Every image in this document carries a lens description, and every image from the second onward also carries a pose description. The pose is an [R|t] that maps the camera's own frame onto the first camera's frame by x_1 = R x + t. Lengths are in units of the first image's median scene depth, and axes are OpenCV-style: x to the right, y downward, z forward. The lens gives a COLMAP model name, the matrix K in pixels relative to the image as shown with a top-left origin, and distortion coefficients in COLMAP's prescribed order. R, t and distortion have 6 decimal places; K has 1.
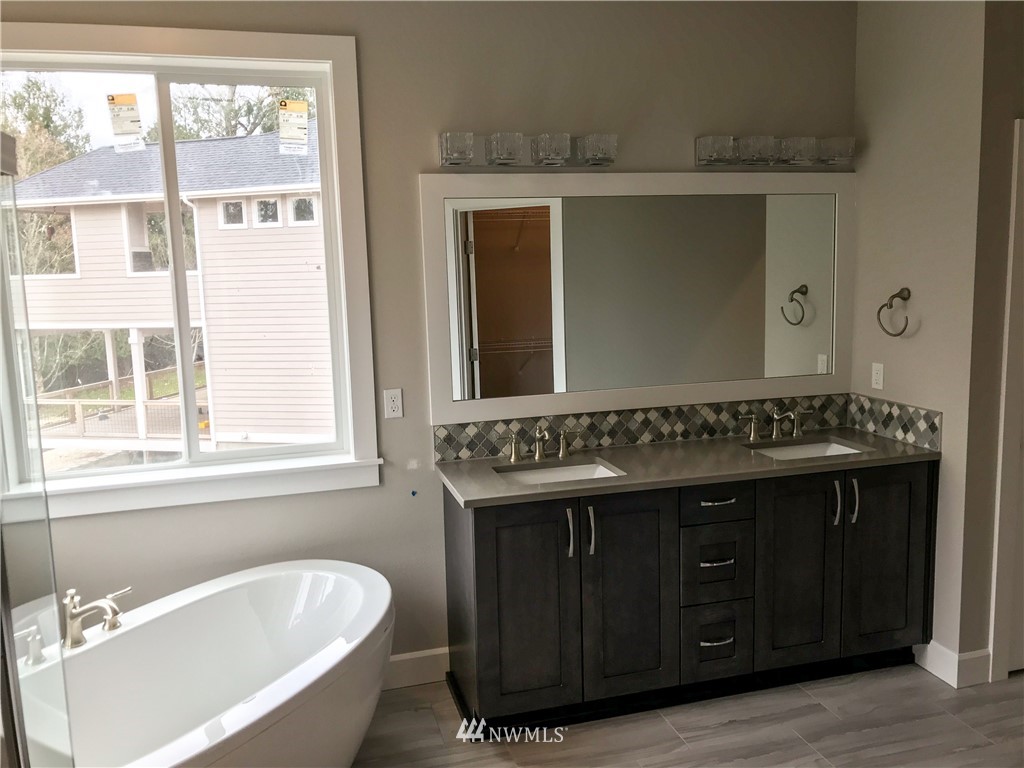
lens RADIAL K [[847.9, 0, 514.3], [0, 847.9, 373.9], [0, 0, 1]] dist [0.039638, -0.029734]
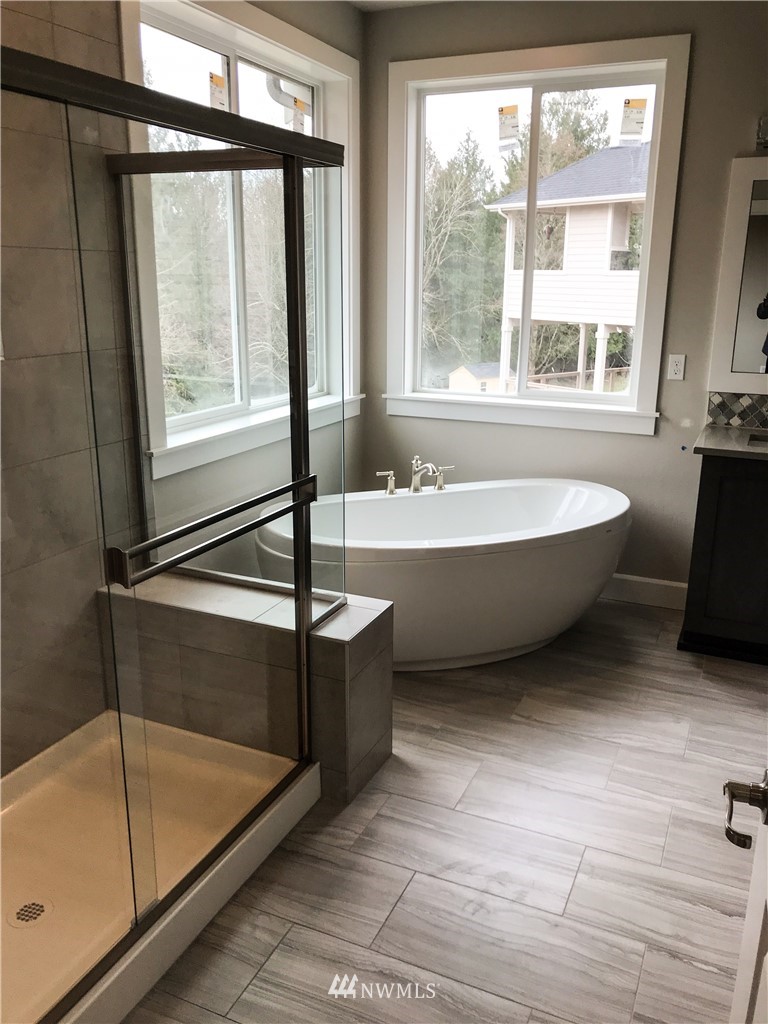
lens RADIAL K [[847.9, 0, 386.5], [0, 847.9, 514.7], [0, 0, 1]] dist [0.039638, -0.029734]
pose [[0.766922, 0.211688, -0.605821, 0.298093], [-0.118847, 0.974549, 0.190079, 0.055556], [0.630640, -0.073776, 0.772561, -0.170240]]
